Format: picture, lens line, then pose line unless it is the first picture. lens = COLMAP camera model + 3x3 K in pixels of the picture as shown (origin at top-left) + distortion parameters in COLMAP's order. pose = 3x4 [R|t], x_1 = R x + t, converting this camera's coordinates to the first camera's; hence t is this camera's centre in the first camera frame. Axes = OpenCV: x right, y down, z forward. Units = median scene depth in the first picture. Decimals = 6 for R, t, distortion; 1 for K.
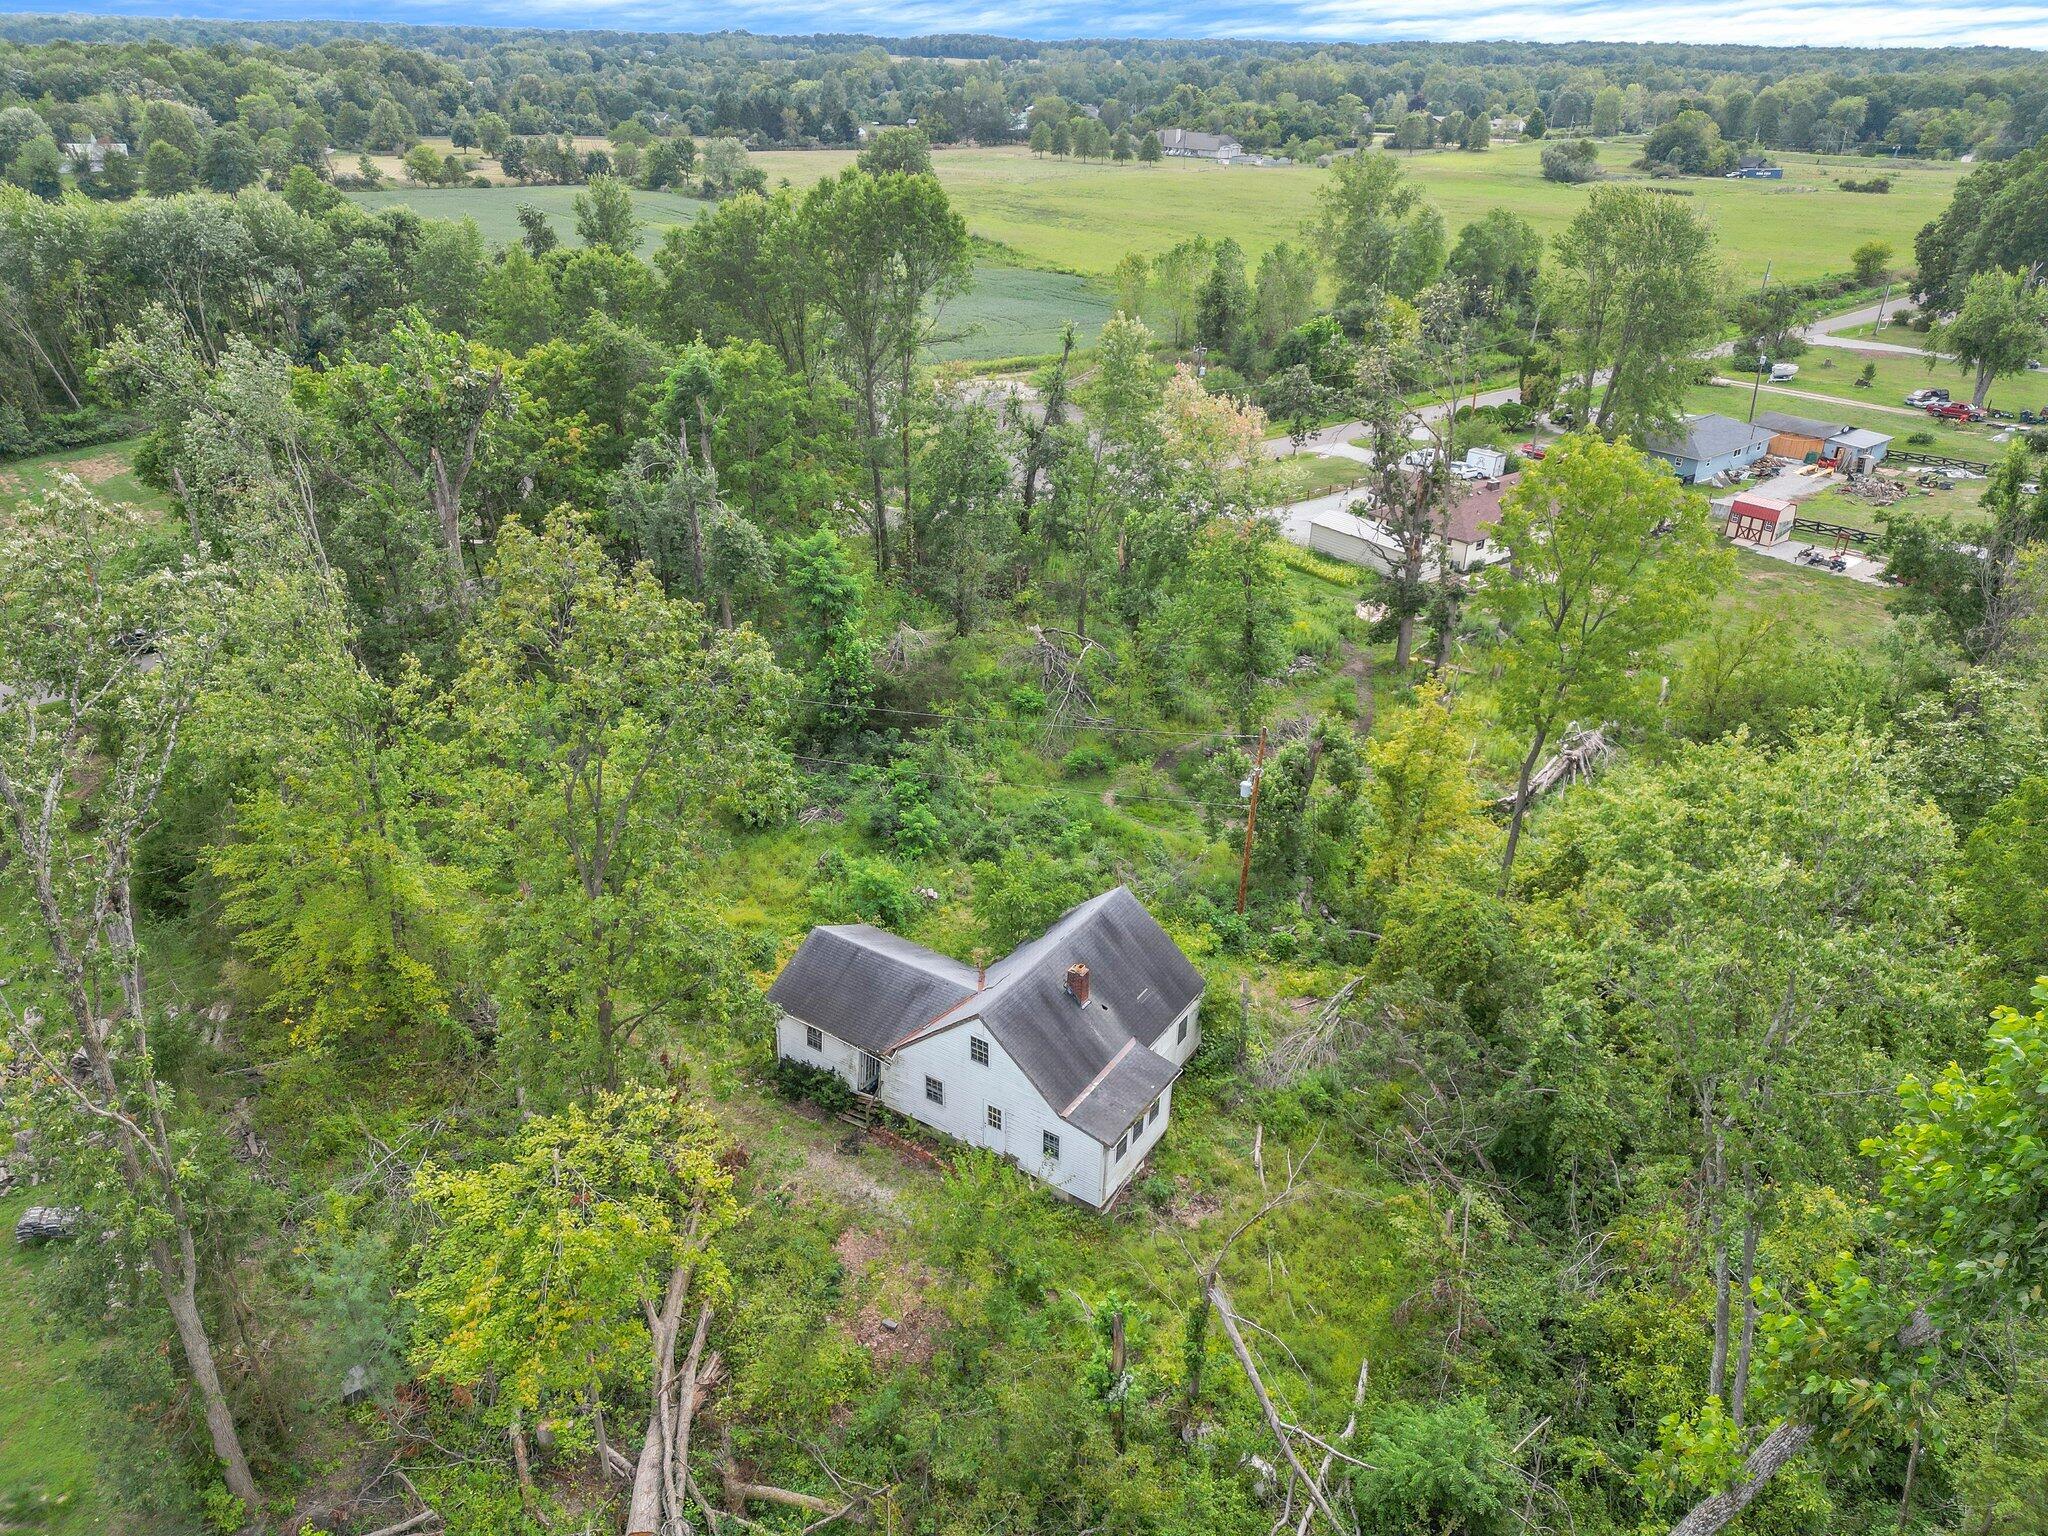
lens RADIAL K [[1427.8, 0, 1024.0], [0, 1427.8, 768.0], [0, 0, 1]] dist [0.074552, -0.068618]
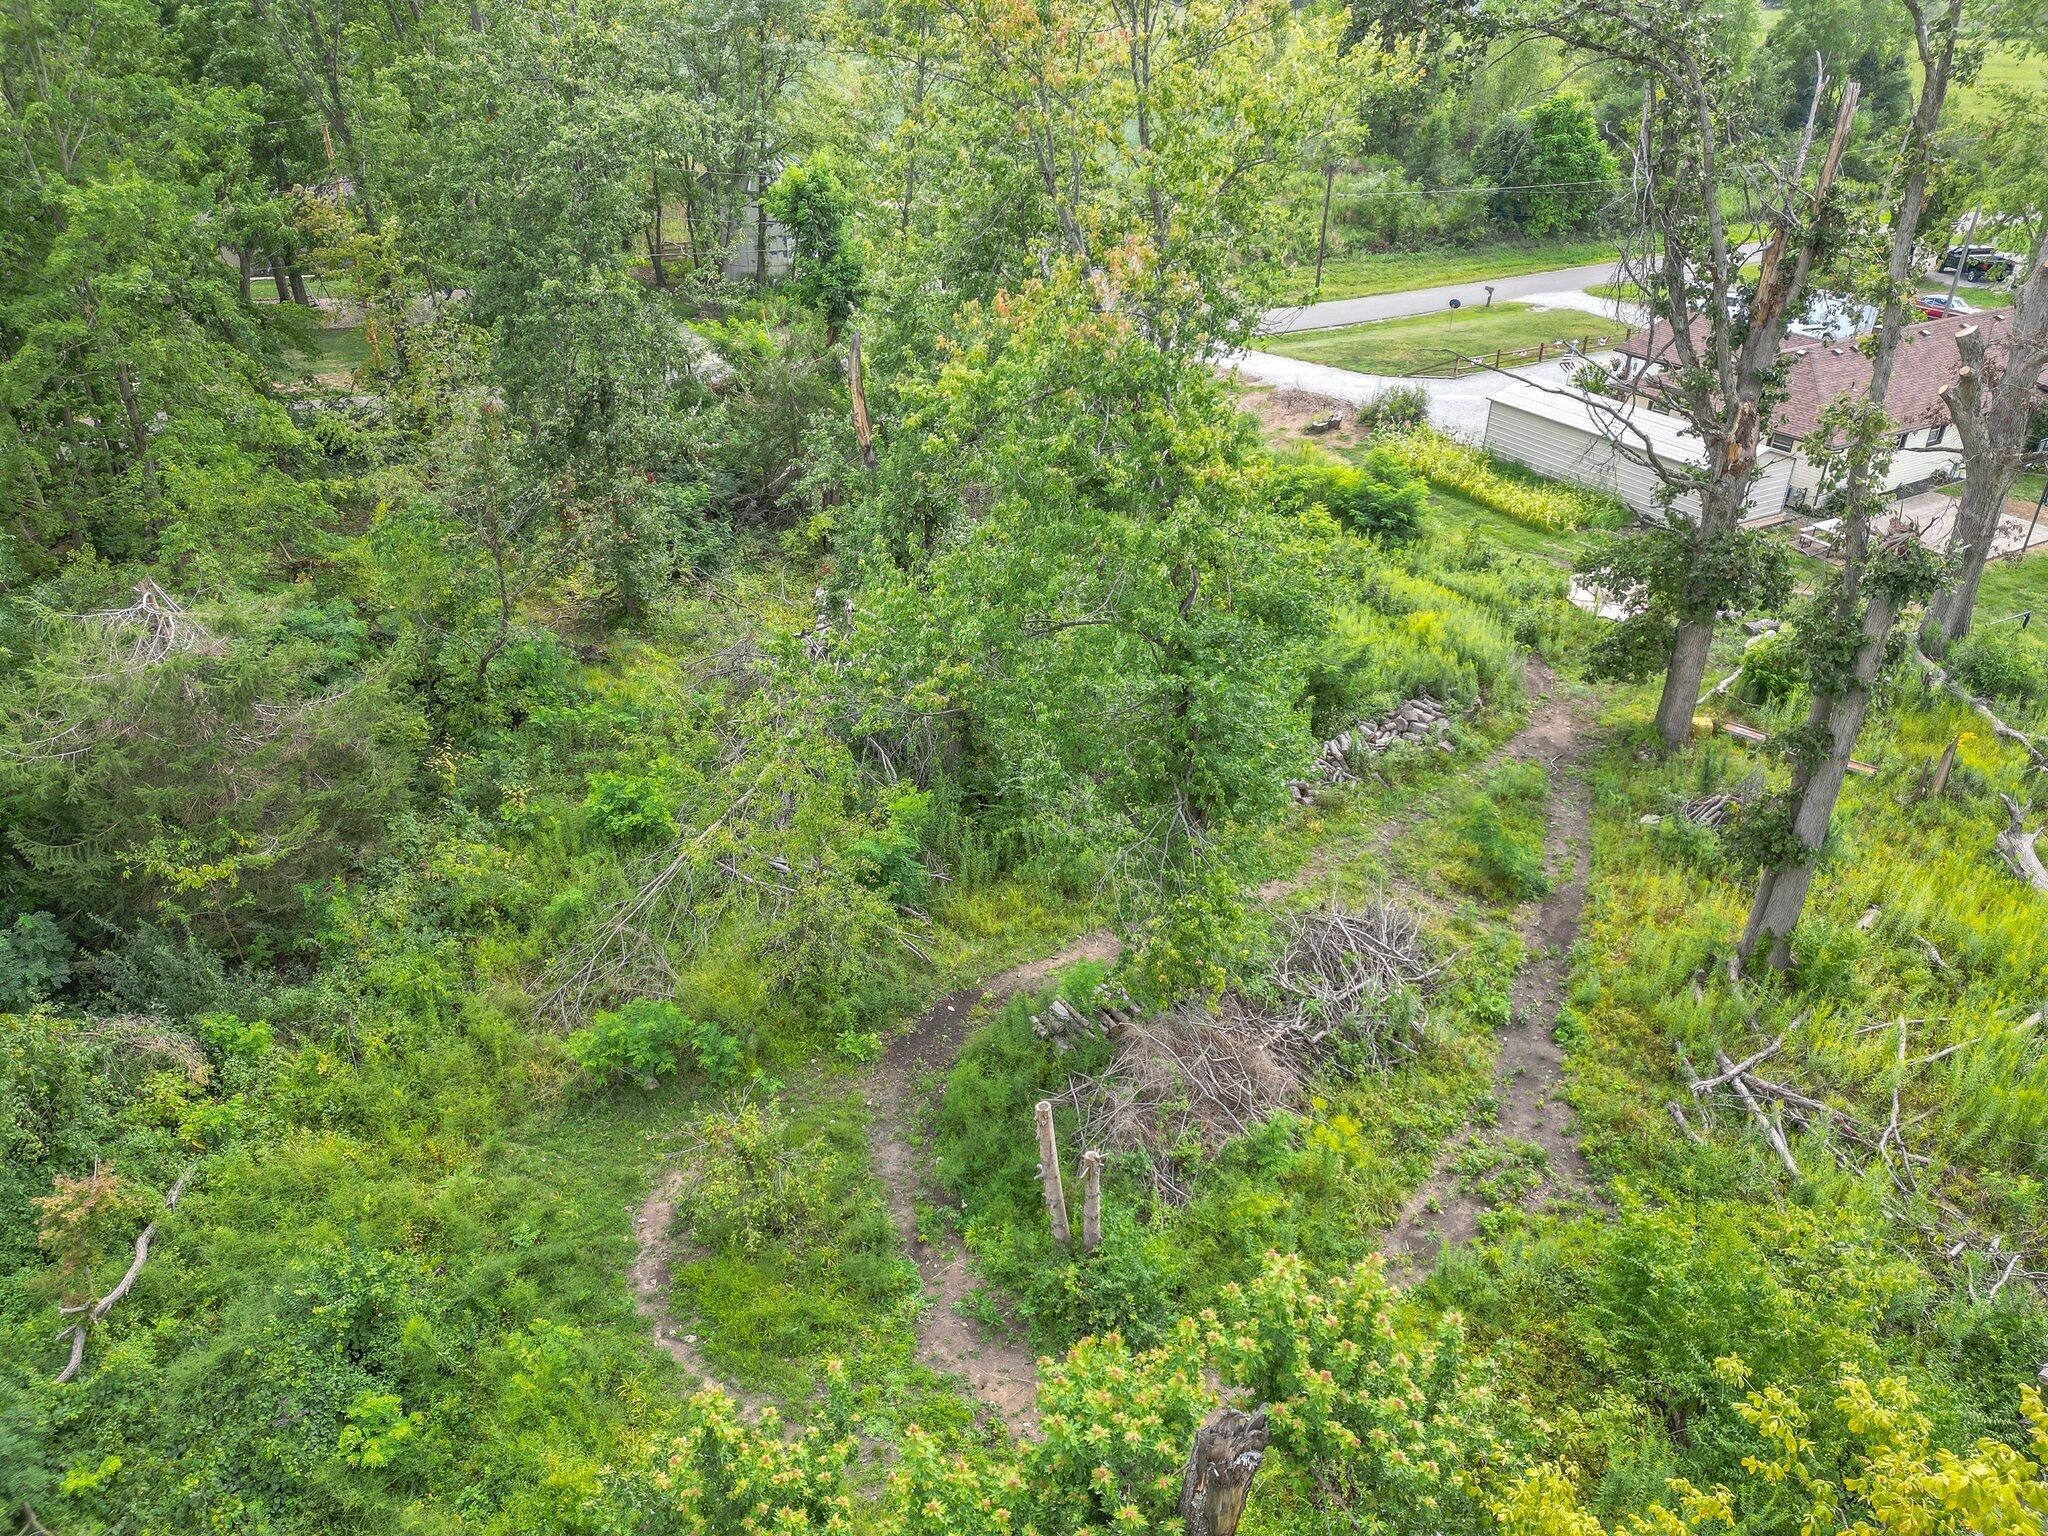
lens RADIAL K [[1427.8, 0, 1024.0], [0, 1427.8, 768.0], [0, 0, 1]] dist [0.074552, -0.068618]
pose [[0.989190, 0.062210, -0.132790, 0.133779], [-0.055295, 0.996946, 0.055149, -0.072800], [0.135815, -0.047210, 0.989609, 0.555879]]
